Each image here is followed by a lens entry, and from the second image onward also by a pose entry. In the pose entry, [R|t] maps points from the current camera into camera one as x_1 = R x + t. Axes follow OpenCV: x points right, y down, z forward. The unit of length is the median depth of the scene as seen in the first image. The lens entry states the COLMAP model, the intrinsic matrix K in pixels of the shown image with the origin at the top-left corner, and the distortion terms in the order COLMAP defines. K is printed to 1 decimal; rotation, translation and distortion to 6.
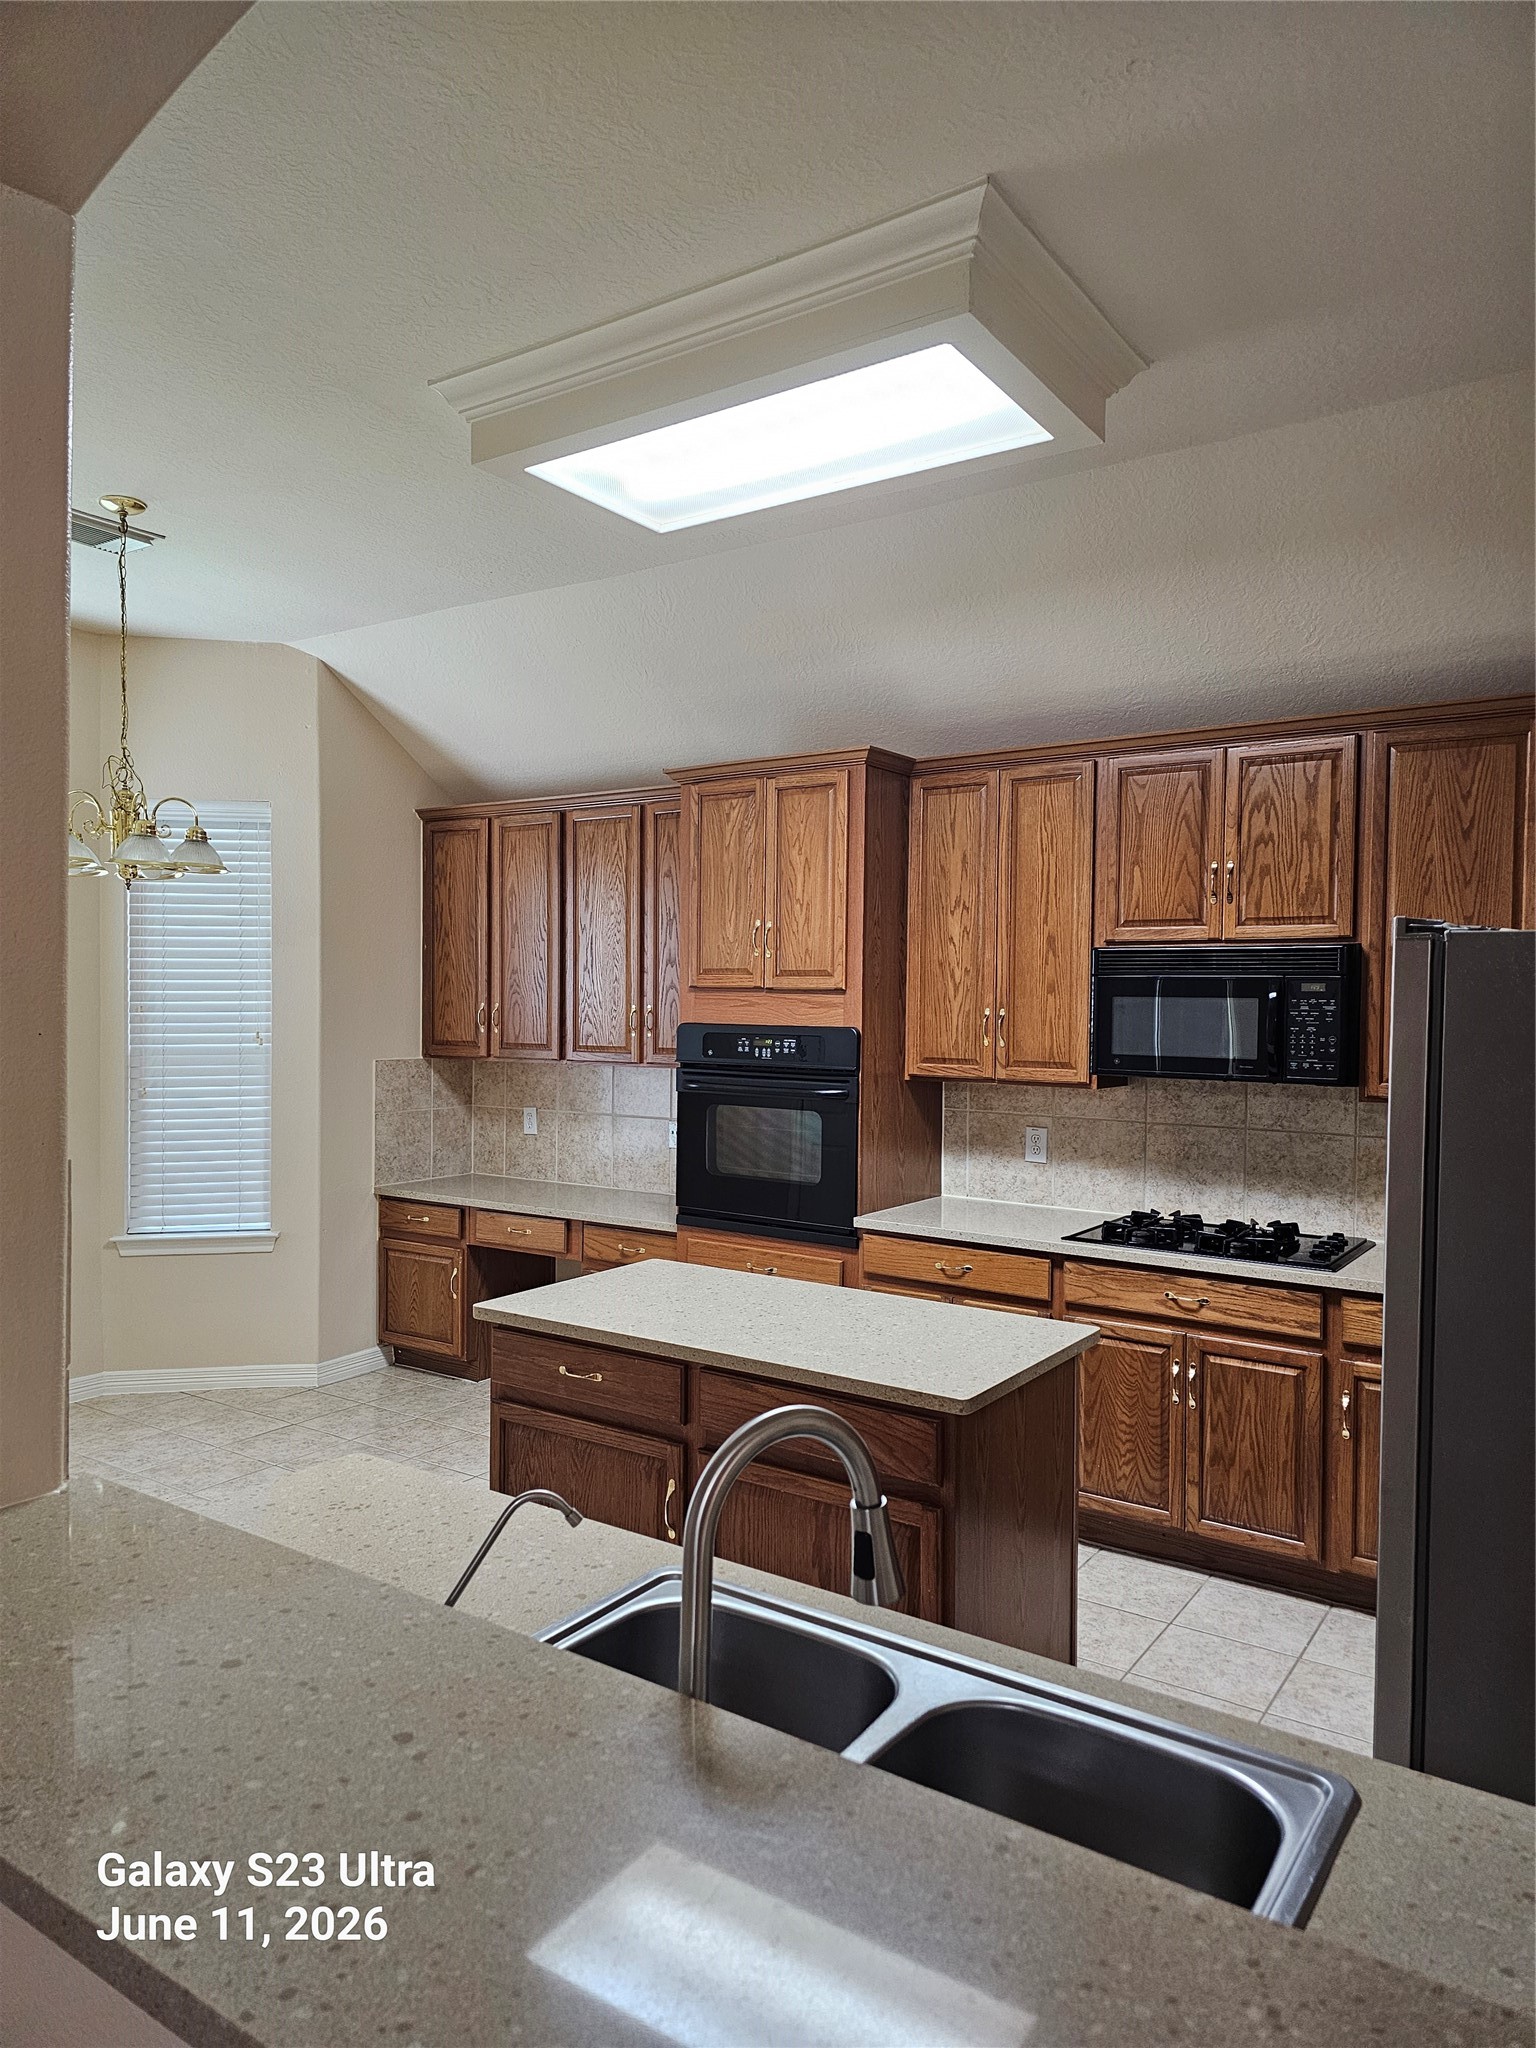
lens RADIAL K [[1363.2, 0, 772.8], [0, 1363.2, 1013.8], [0, 0, 1]] dist [0.074797, -0.077014]
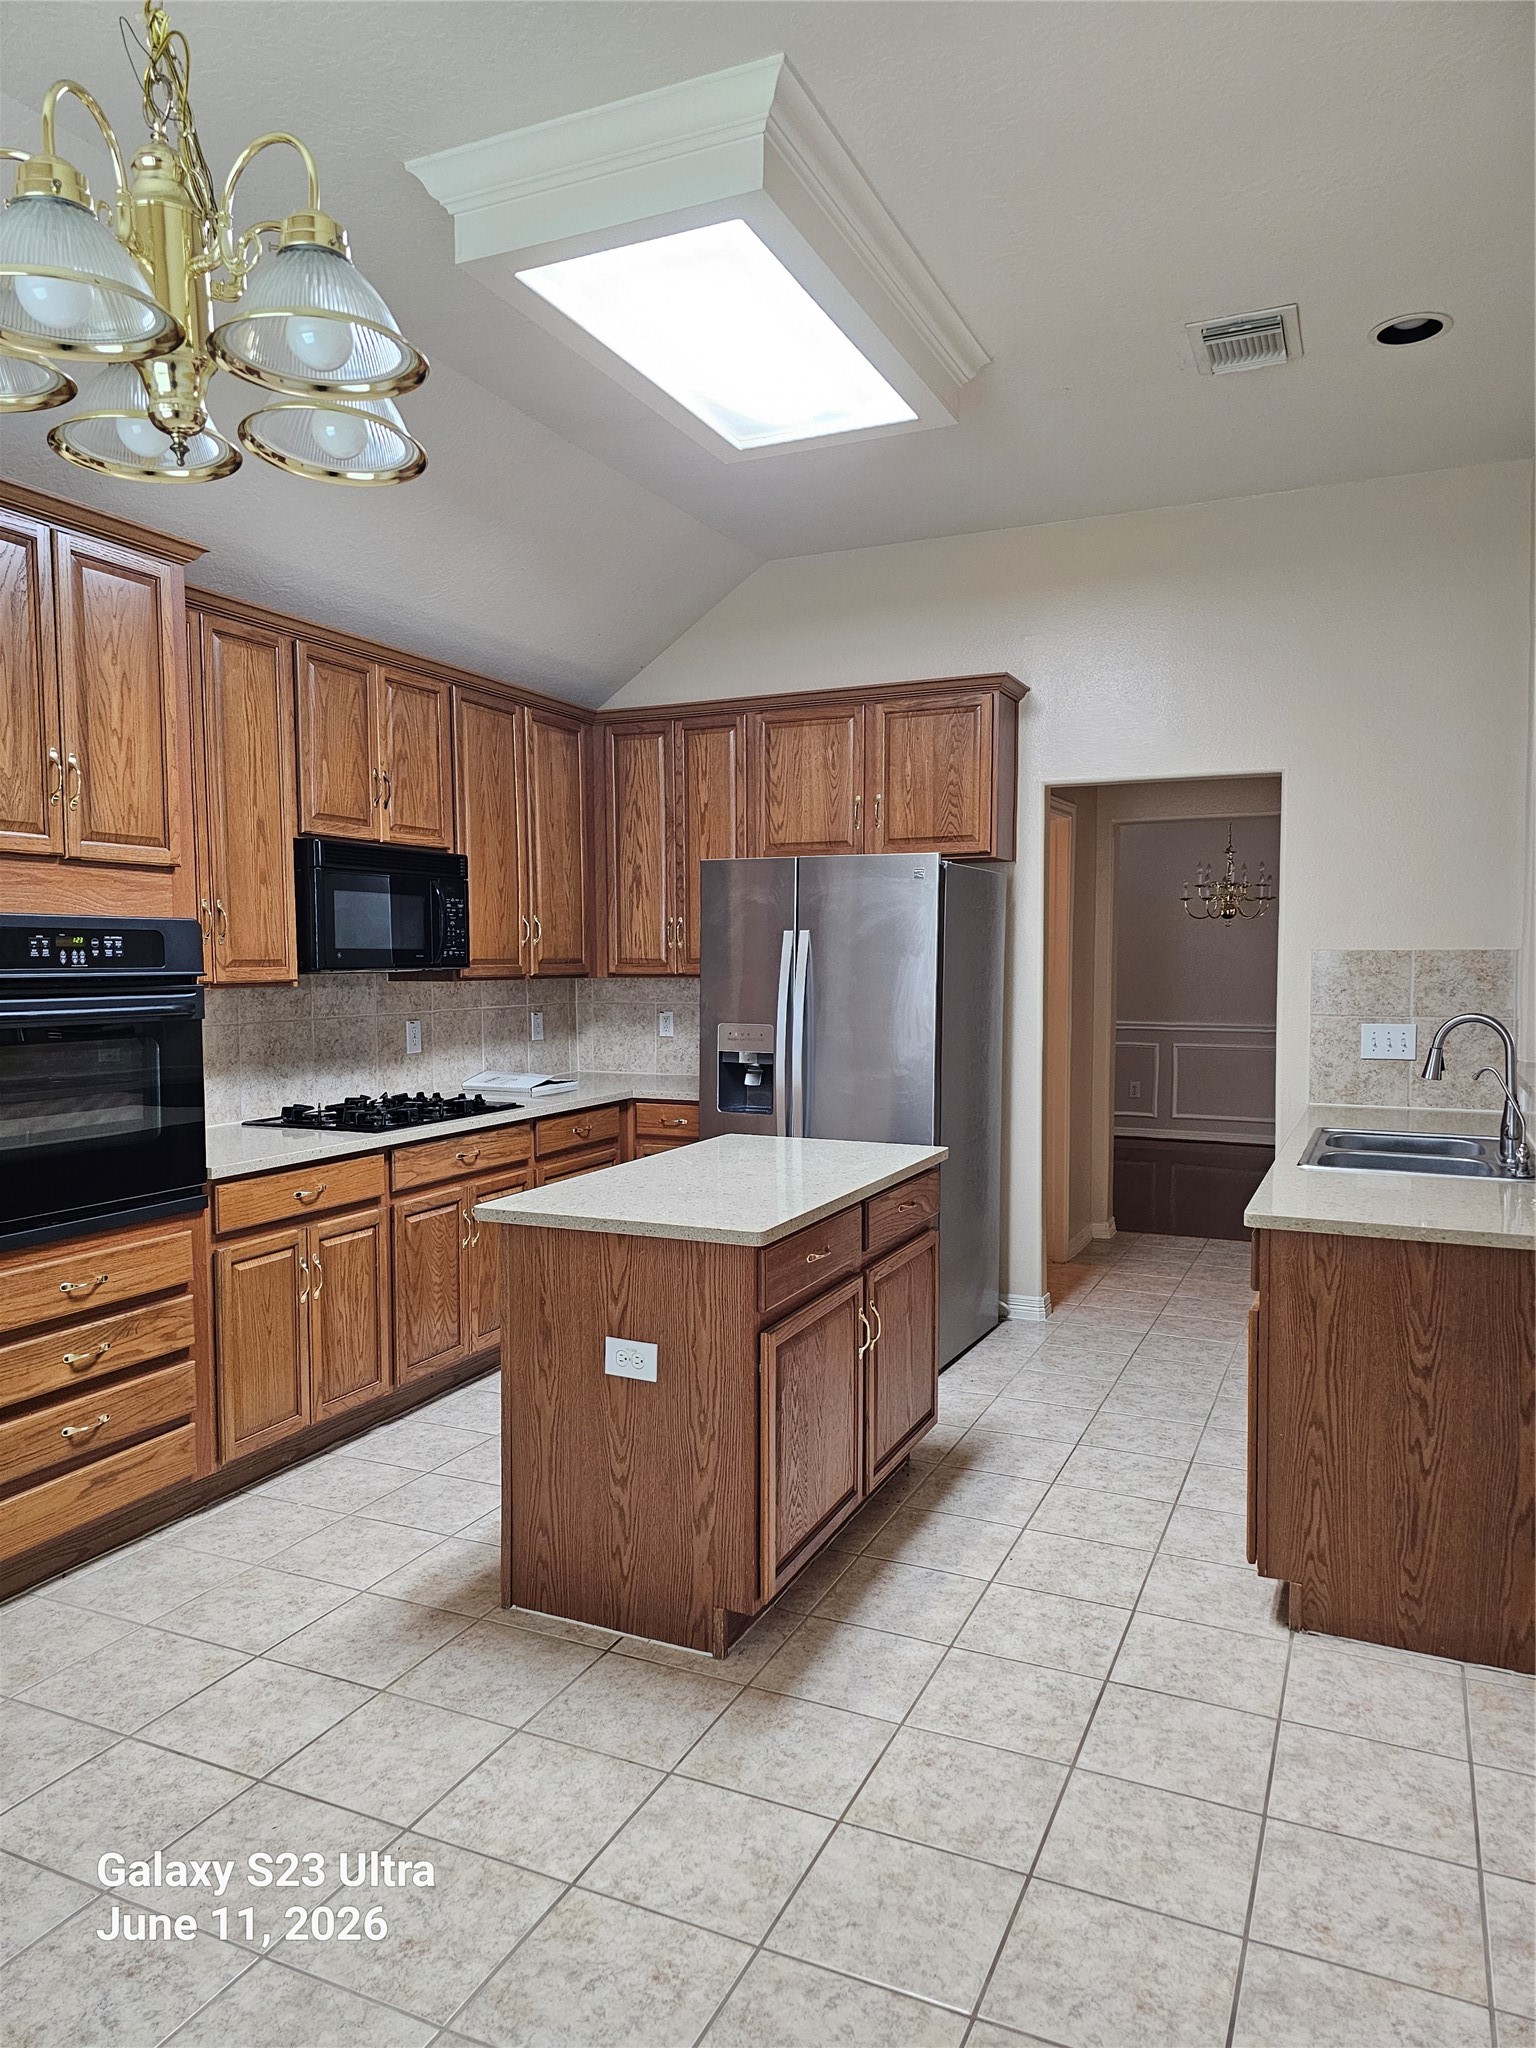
lens RADIAL K [[1363.2, 0, 772.8], [0, 1363.2, 1013.8], [0, 0, 1]] dist [0.074797, -0.077014]
pose [[-0.191565, -0.053485, 0.980022, -0.748945], [0.011096, 0.998332, 0.056653, 0.022811], [-0.981417, 0.021727, -0.190652, 0.833316]]
